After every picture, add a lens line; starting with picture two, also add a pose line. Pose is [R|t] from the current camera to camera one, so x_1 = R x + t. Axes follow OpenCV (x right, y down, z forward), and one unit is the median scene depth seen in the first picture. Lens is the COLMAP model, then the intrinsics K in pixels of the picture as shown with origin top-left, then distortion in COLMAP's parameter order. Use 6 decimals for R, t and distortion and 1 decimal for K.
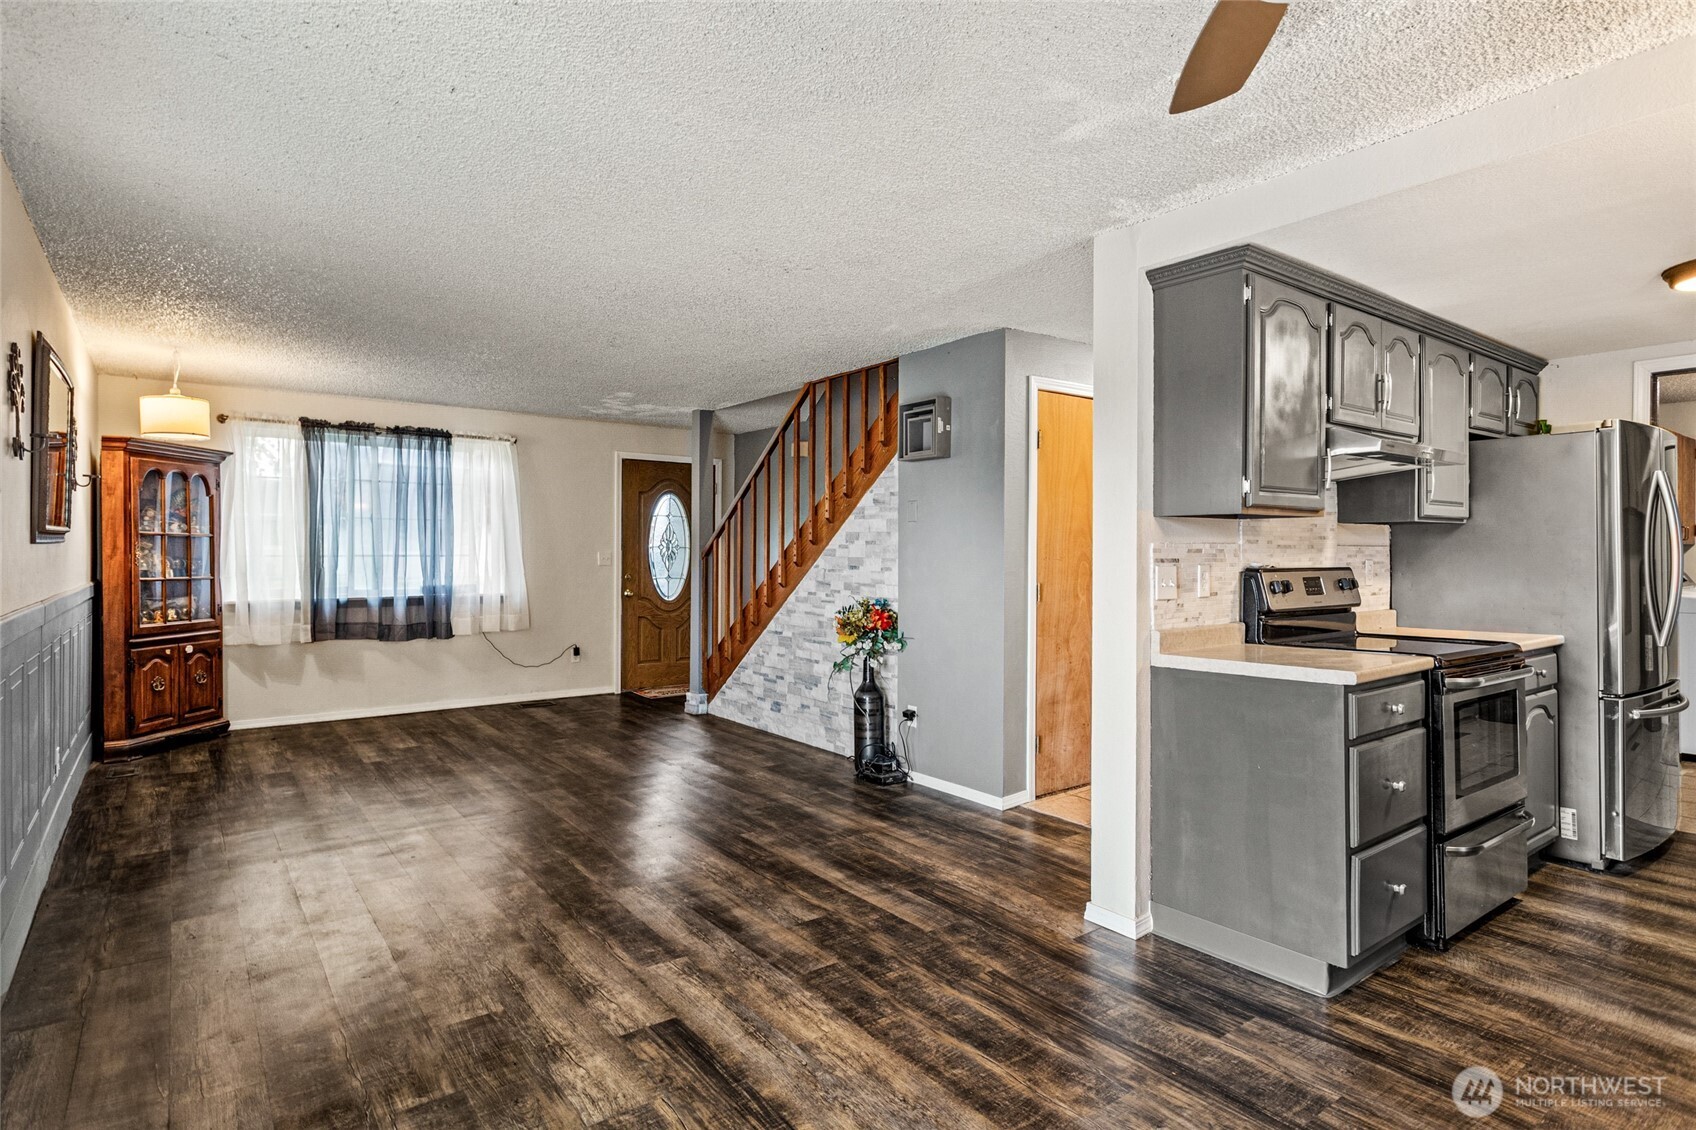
lens RADIAL K [[883.0, 0, 840.6], [0, 883.0, 553.4], [0, 0, 1]] dist [-0.012551, 0.001694]
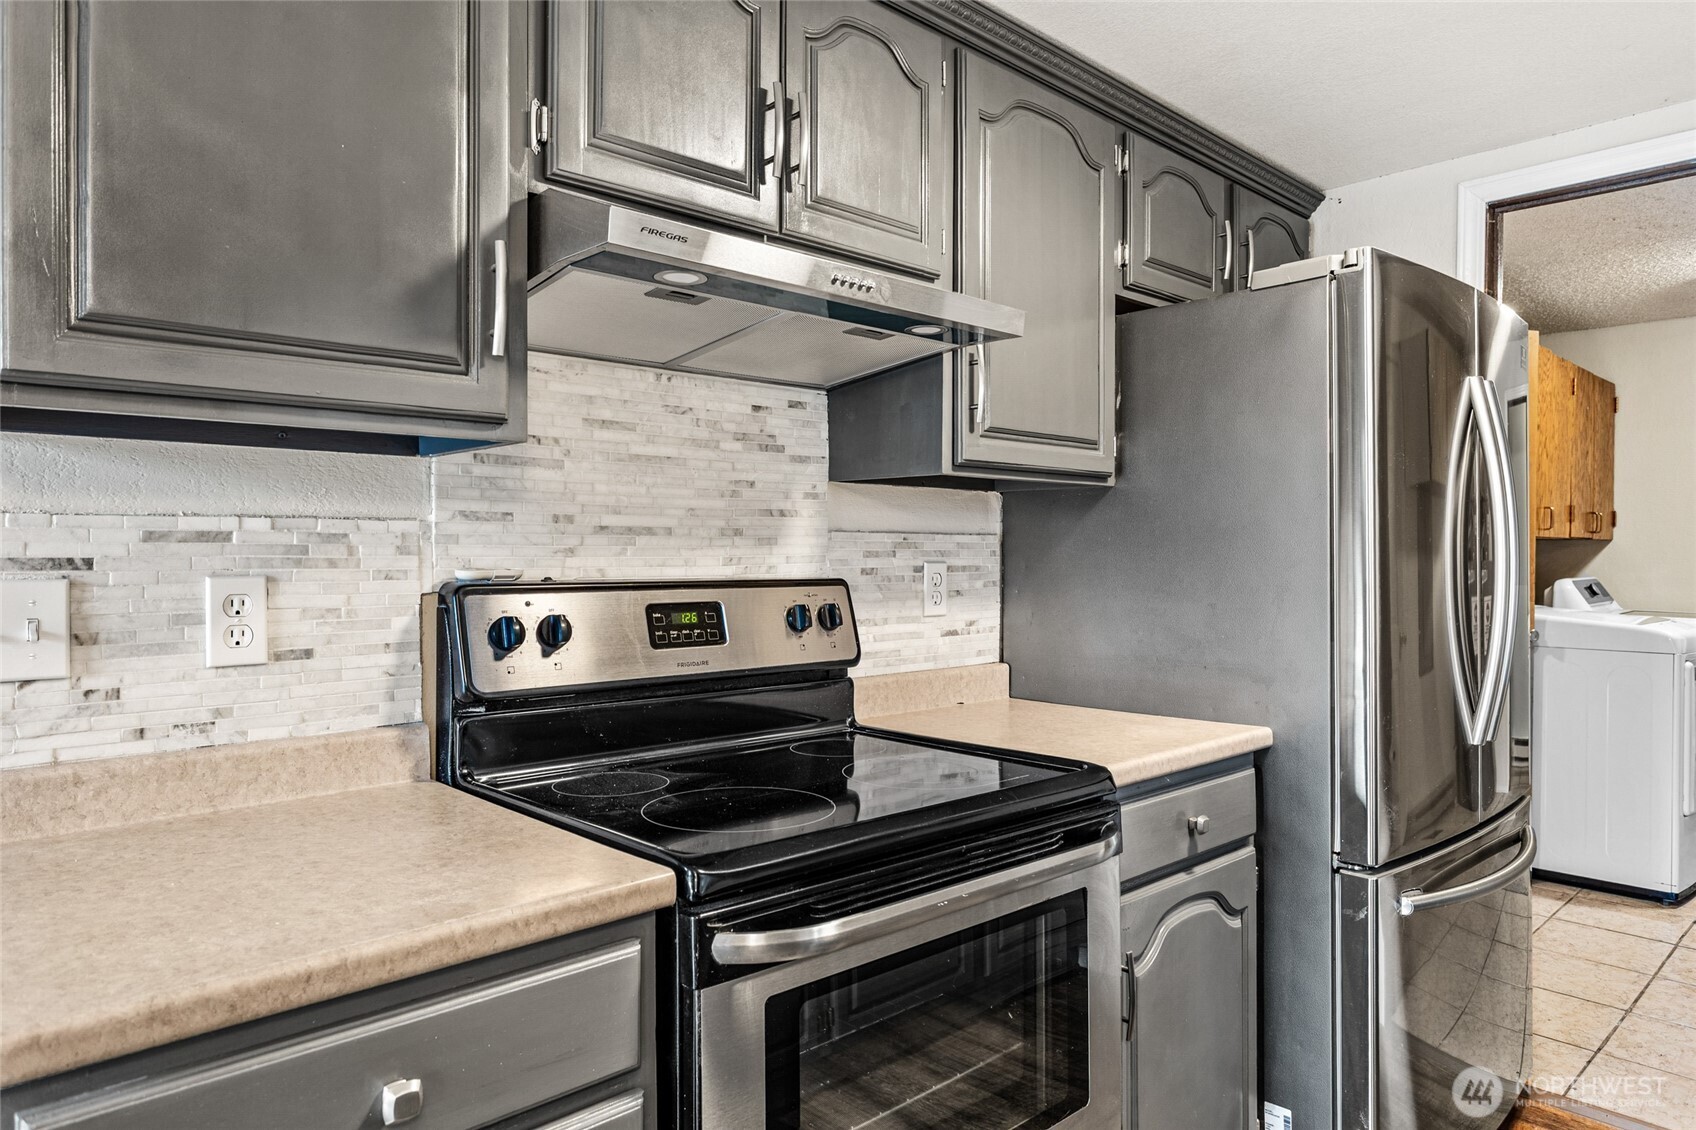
lens RADIAL K [[1068.2, 0, 848.0], [0, 1068.2, 561.4], [0, 0, 1]] dist [0.005295, 0.000432]
pose [[0.991840, 0.001892, 0.127476, 0.816151], [-0.002888, 0.999967, 0.007626, 0.003975], [-0.127457, -0.007932, 0.991812, 0.724836]]
